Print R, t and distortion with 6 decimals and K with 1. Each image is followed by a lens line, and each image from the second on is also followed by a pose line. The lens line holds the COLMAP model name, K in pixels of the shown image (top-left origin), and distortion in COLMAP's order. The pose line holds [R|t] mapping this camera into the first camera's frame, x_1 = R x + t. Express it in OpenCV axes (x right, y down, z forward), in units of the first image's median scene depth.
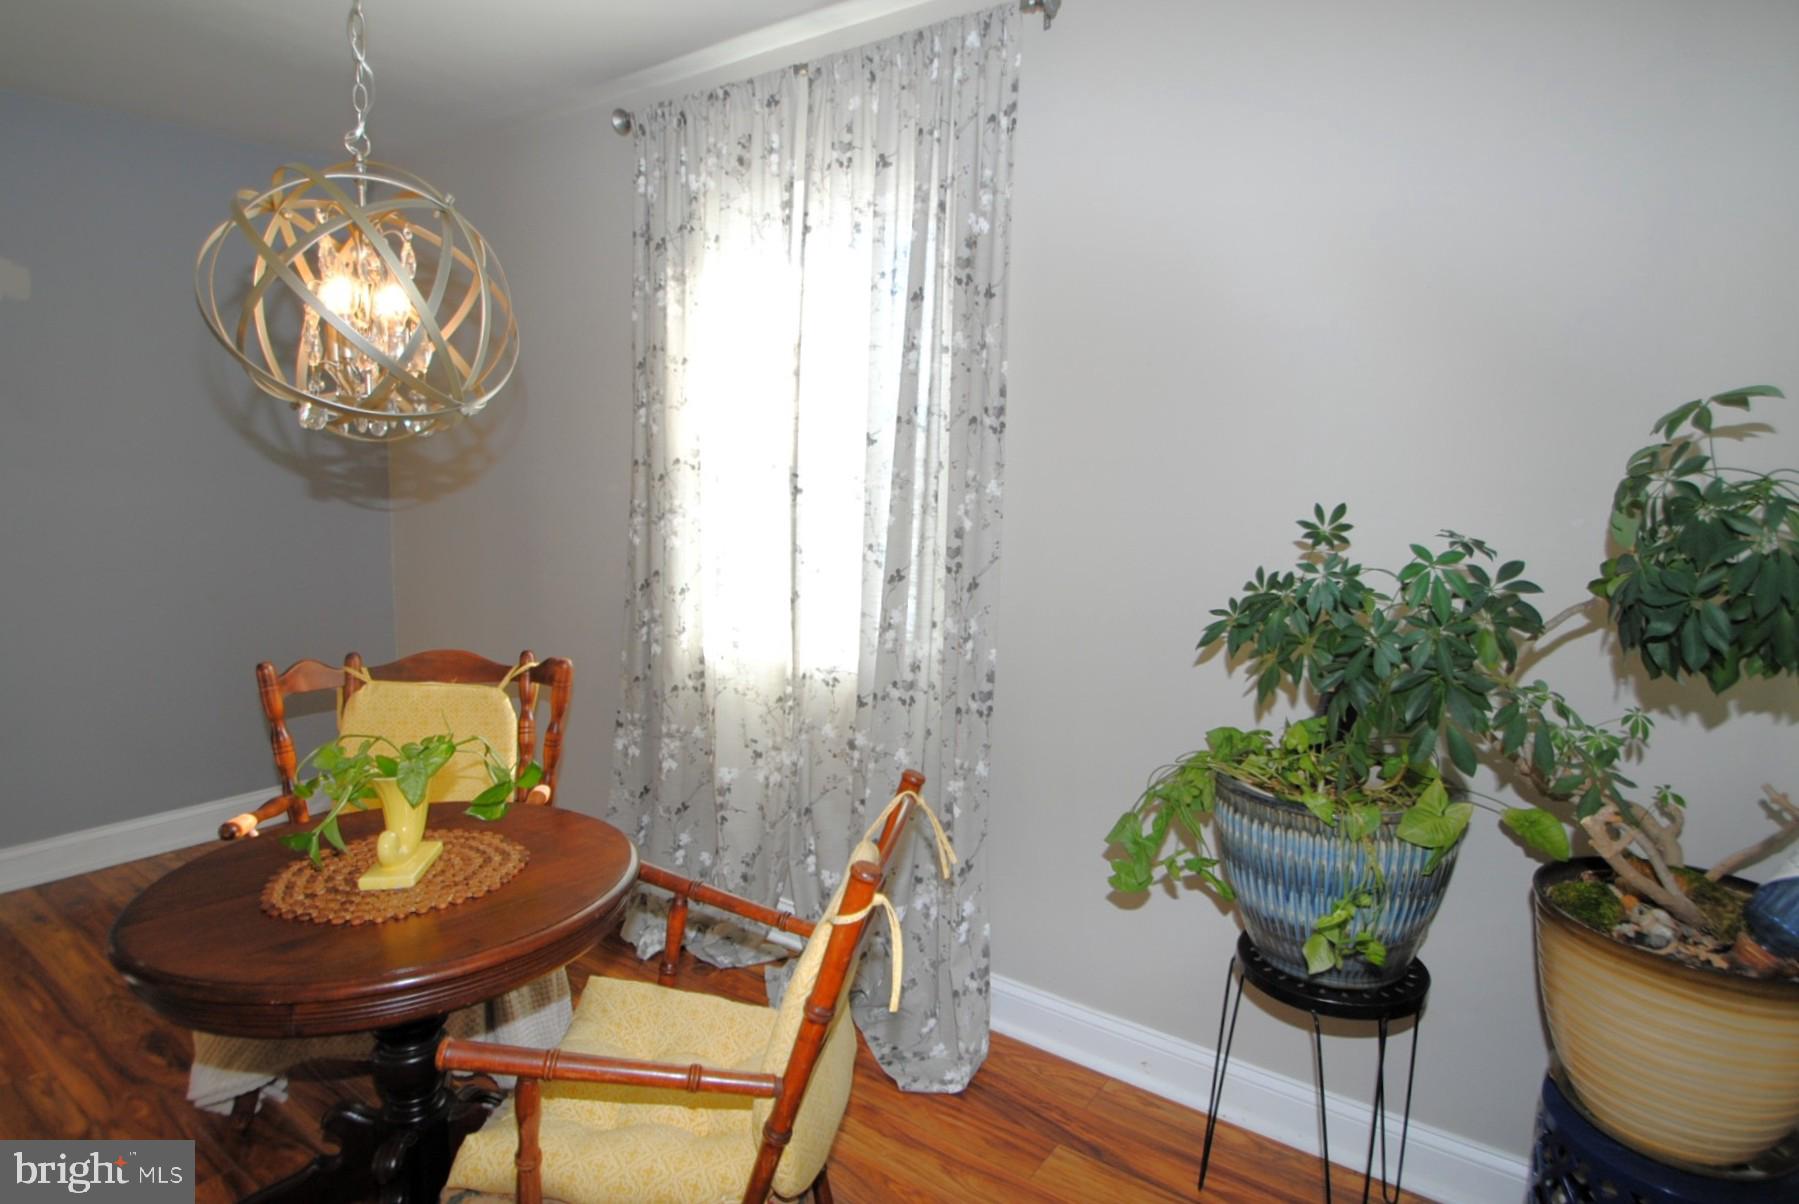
lens RADIAL K [[985.7, 0, 904.6], [0, 985.7, 598.6], [0, 0, 1]] dist [-0.023592, -0.006633]
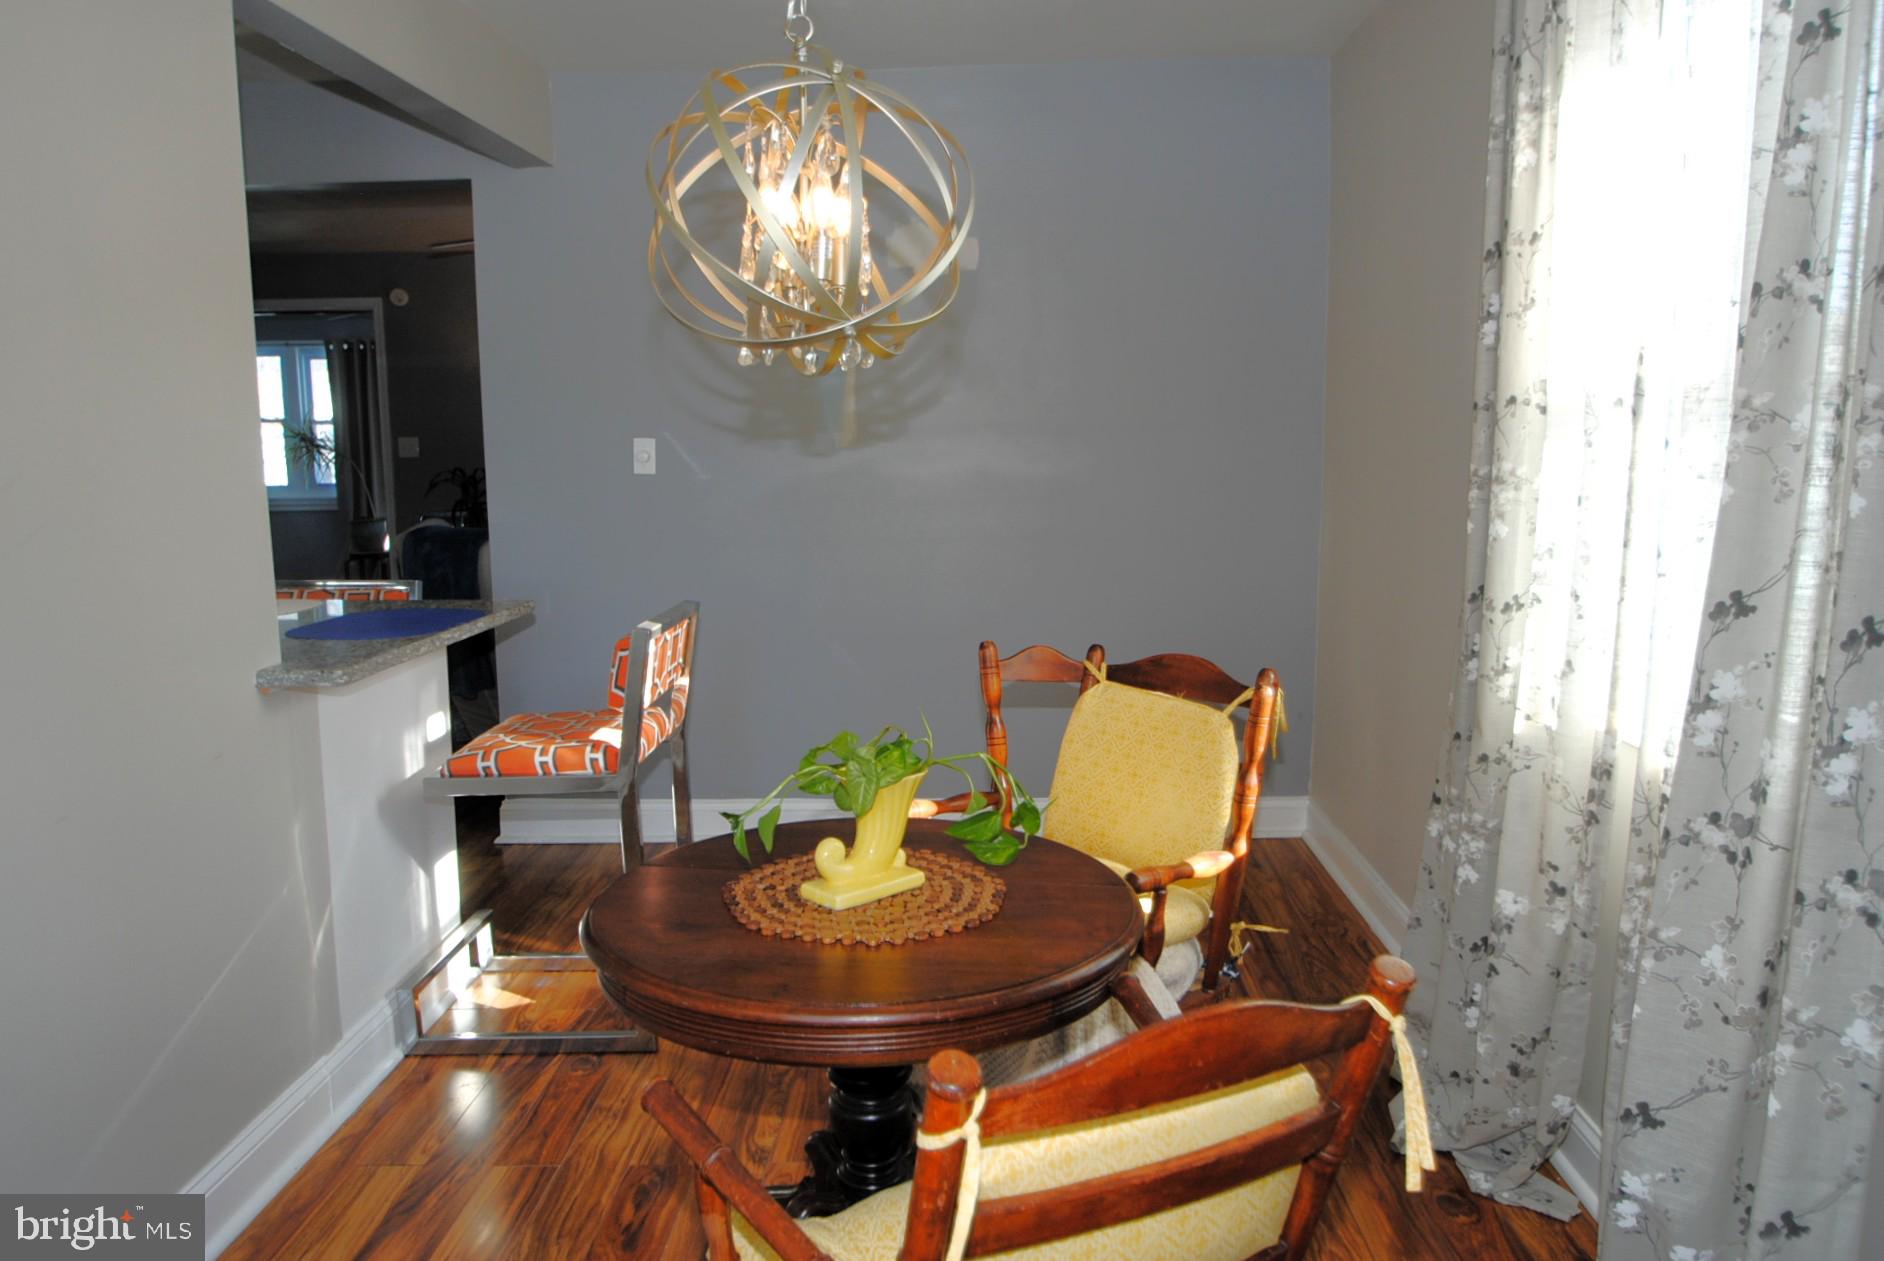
lens RADIAL K [[1259.1, 0, 947.4], [0, 1259.1, 631.3], [0, 0, 1]] dist [-0.036298, 0.005507]
pose [[0.566569, 0.101436, -0.817747, 0.246982], [-0.088896, 0.994127, 0.061724, -0.011296], [0.819205, 0.037724, 0.572259, 0.269877]]
